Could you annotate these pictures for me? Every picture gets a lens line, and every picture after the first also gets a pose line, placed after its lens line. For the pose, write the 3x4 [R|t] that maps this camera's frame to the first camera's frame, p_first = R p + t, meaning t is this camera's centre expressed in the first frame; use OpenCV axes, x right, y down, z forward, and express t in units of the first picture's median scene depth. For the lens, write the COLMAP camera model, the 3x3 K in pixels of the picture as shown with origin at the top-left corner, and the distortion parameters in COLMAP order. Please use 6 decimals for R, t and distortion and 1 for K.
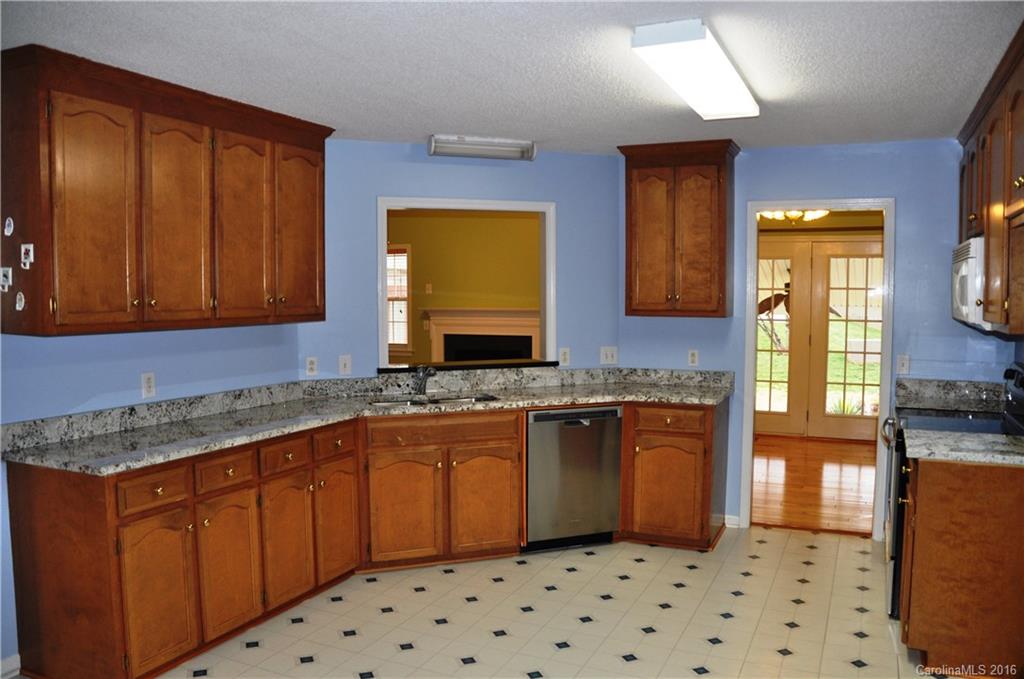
lens RADIAL K [[796.0, 0, 514.1], [0, 796.0, 352.6], [0, 0, 1]] dist [-0.170867, 0.130138]
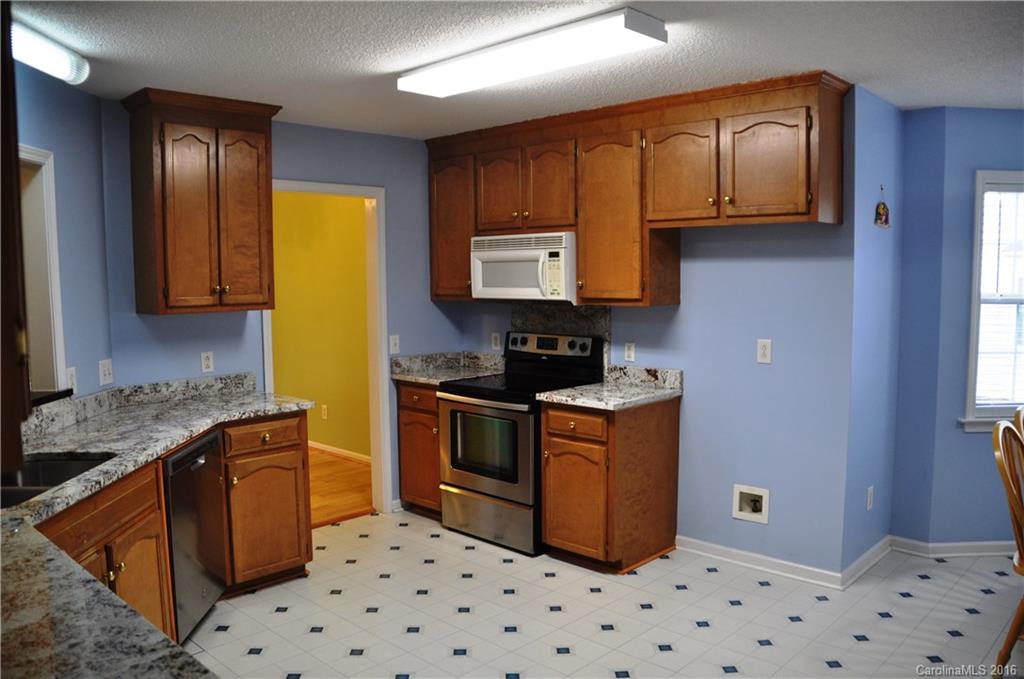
lens RADIAL K [[796.0, 0, 514.1], [0, 796.0, 352.6], [0, 0, 1]] dist [-0.170867, 0.130138]
pose [[0.333115, -0.096106, 0.937975, -0.465100], [0.082727, 0.993935, 0.072459, -0.038555], [-0.939250, 0.053459, 0.339045, 0.457228]]
